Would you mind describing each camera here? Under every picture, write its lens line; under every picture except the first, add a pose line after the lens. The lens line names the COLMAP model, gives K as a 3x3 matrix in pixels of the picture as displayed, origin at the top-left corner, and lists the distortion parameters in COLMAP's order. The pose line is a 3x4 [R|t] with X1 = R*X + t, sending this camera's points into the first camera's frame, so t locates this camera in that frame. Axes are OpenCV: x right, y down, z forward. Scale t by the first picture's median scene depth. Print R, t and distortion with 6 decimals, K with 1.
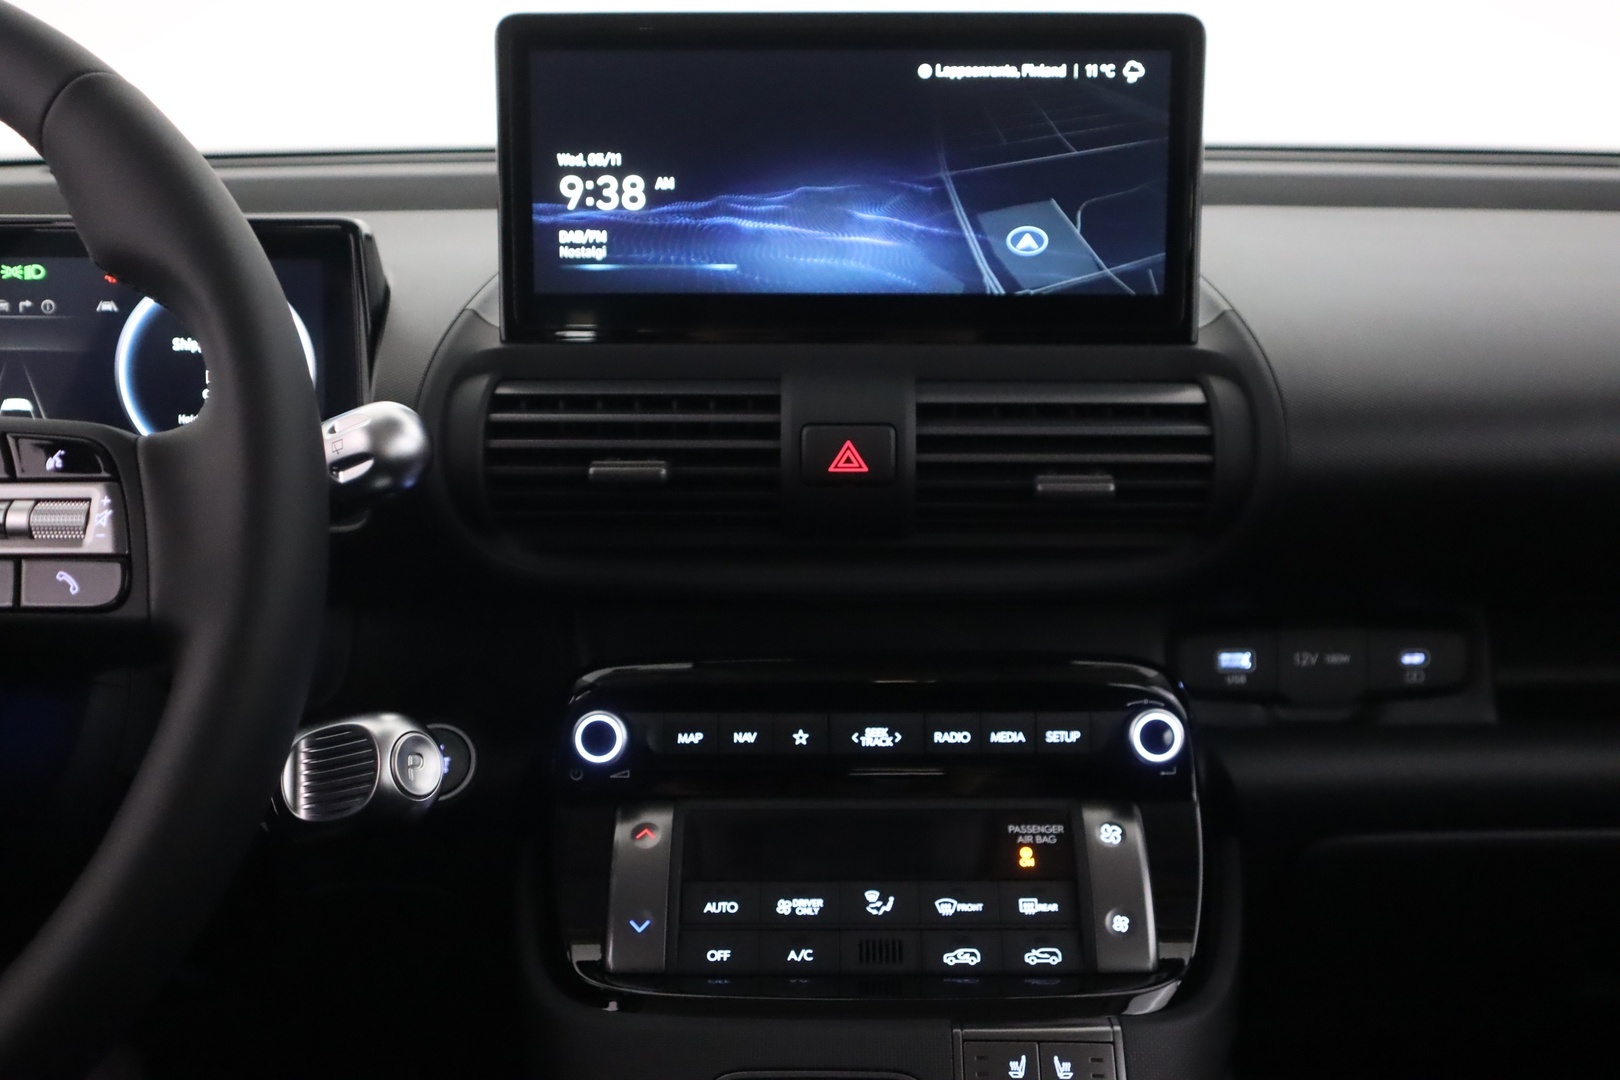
lens RADIAL K [[1465.8, 0, 822.5], [0, 1465.8, 567.1], [0, 0, 1]] dist [-0.015522, -0.002036]
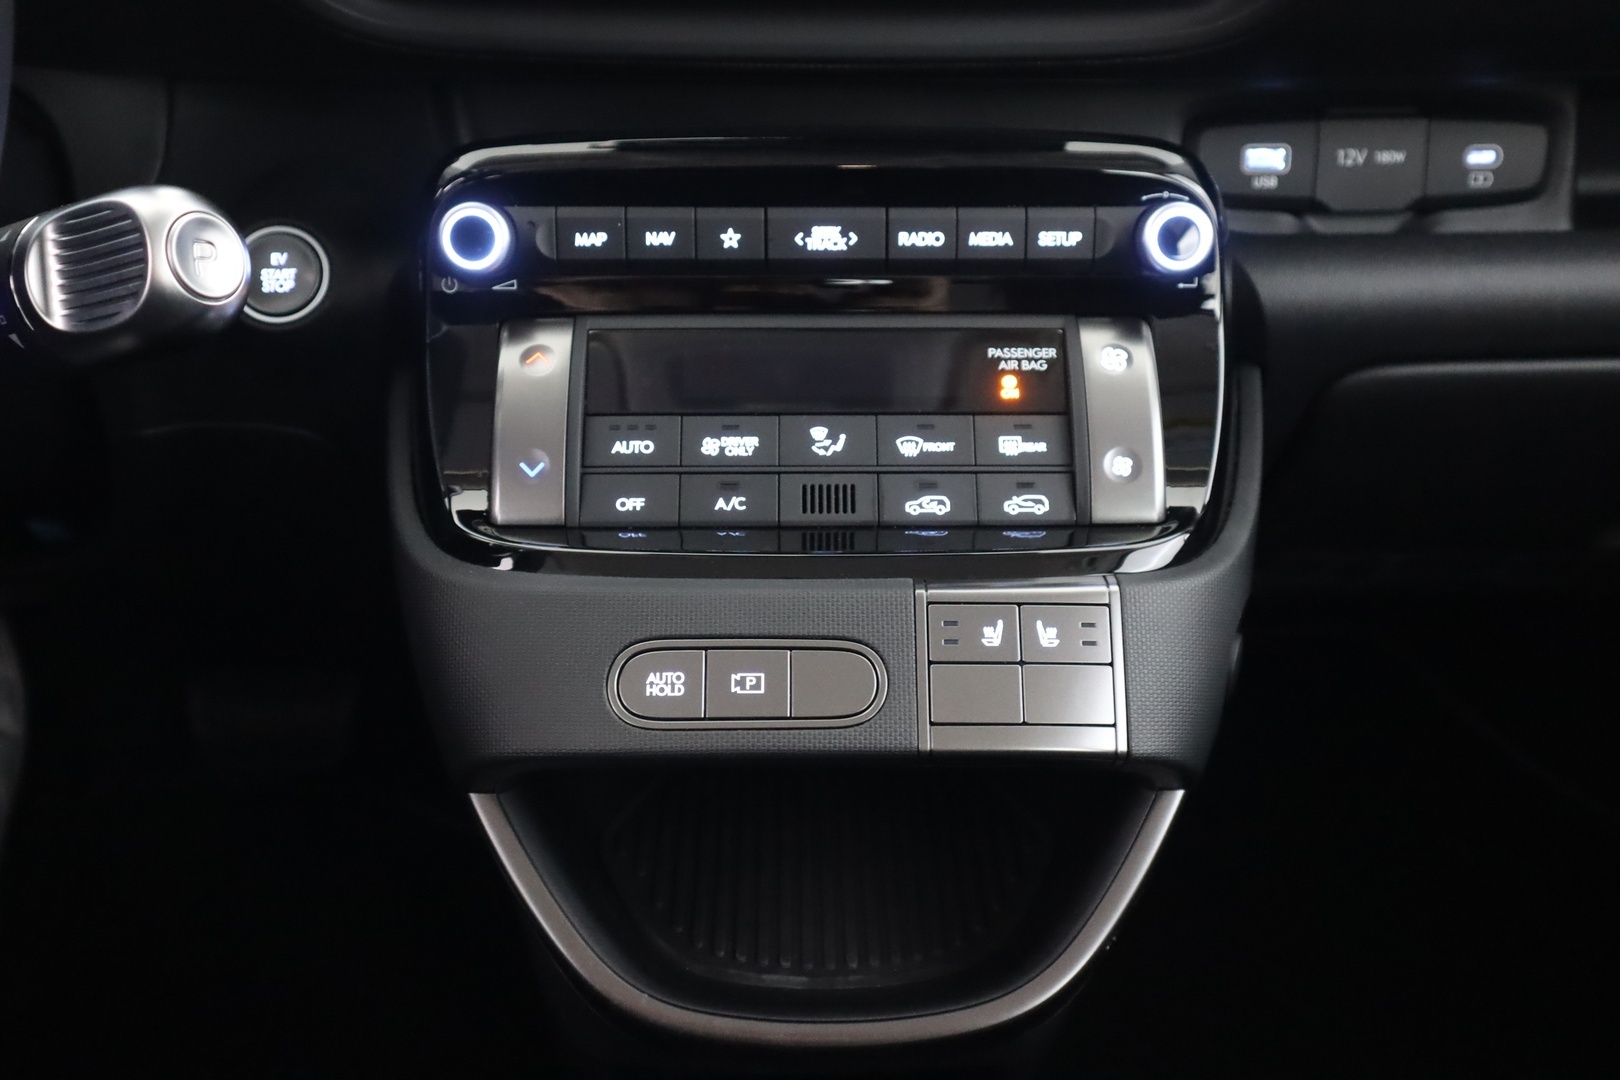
lens RADIAL K [[1477.4, 0, 766.4], [0, 1477.4, 538.8], [0, 0, 1]] dist [0.003922, -0.007365]
pose [[0.999931, -0.002861, -0.011394, 0.013895], [0.005866, 0.961922, 0.273260, 0.056684], [0.010178, -0.273308, 0.961873, 0.194401]]
